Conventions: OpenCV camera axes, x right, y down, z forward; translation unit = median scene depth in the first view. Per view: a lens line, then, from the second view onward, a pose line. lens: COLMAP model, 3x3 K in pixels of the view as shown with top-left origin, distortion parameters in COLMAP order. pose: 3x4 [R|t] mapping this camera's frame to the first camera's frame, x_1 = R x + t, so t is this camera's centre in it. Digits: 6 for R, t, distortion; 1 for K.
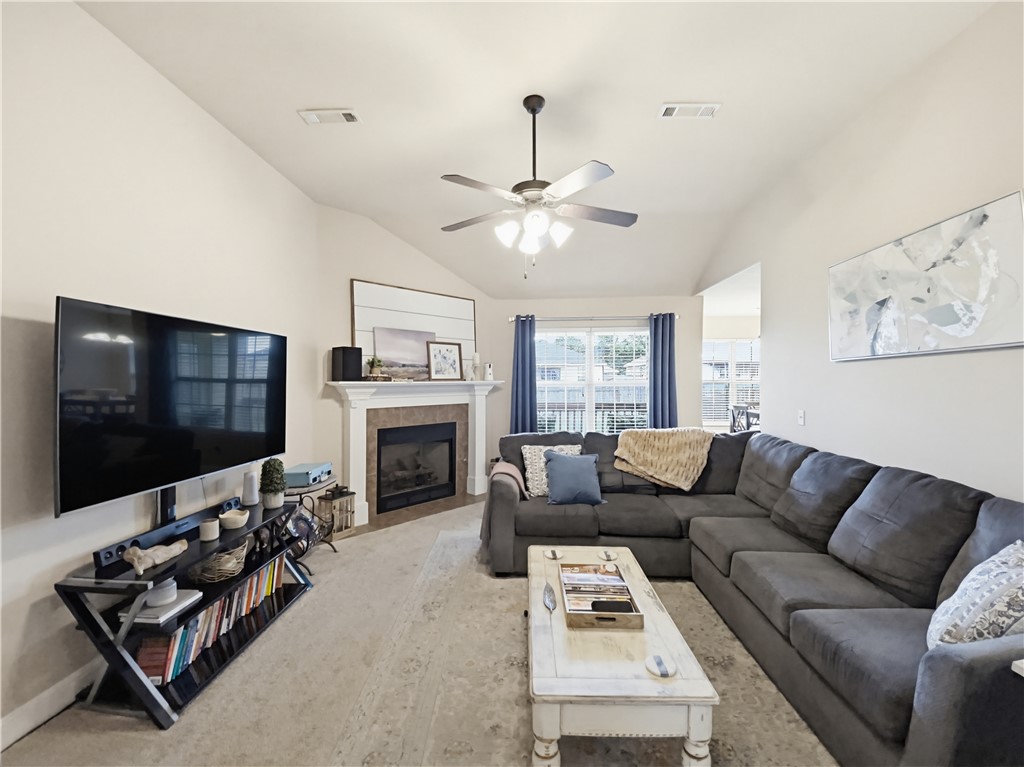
lens RADIAL K [[430.1, 0, 512.0], [0, 430.1, 383.5], [0, 0, 1]] dist [0.000291, -0.033915]
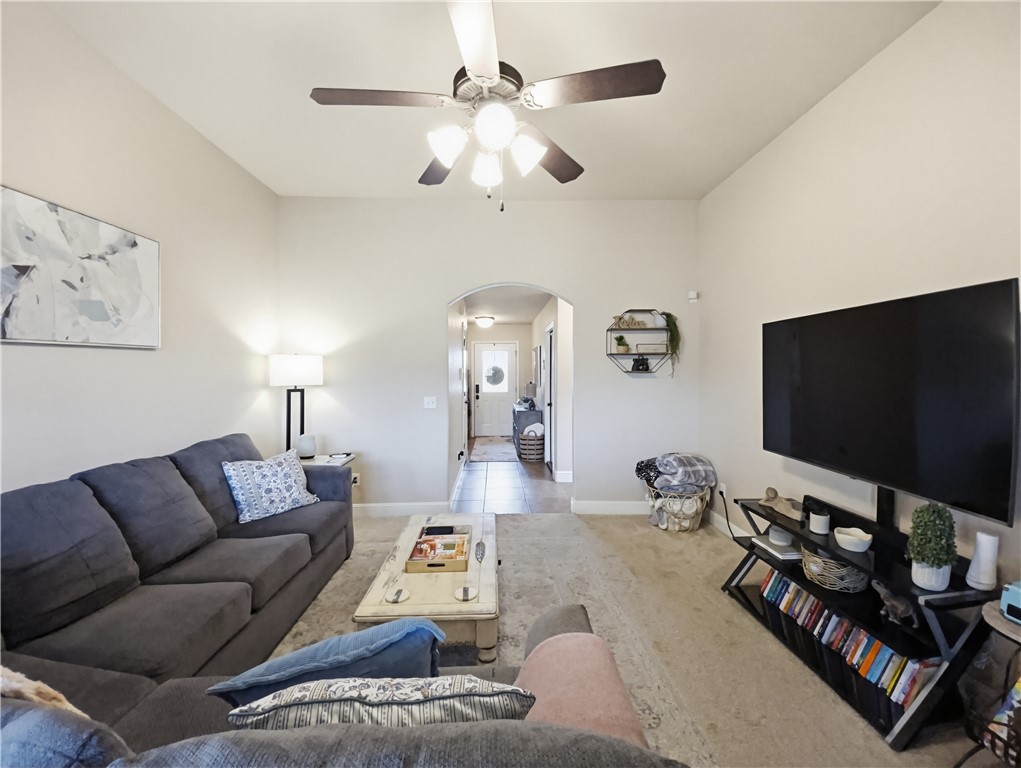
lens RADIAL K [[422.6, 0, 502.8], [0, 422.6, 390.0], [0, 0, 1]] dist [0.014408, -0.000232]
pose [[-0.997294, 0.004068, -0.073404, 0.066388], [-0.000050, 0.998430, 0.056019, -0.015798], [0.073517, 0.055871, -0.995728, 1.288290]]
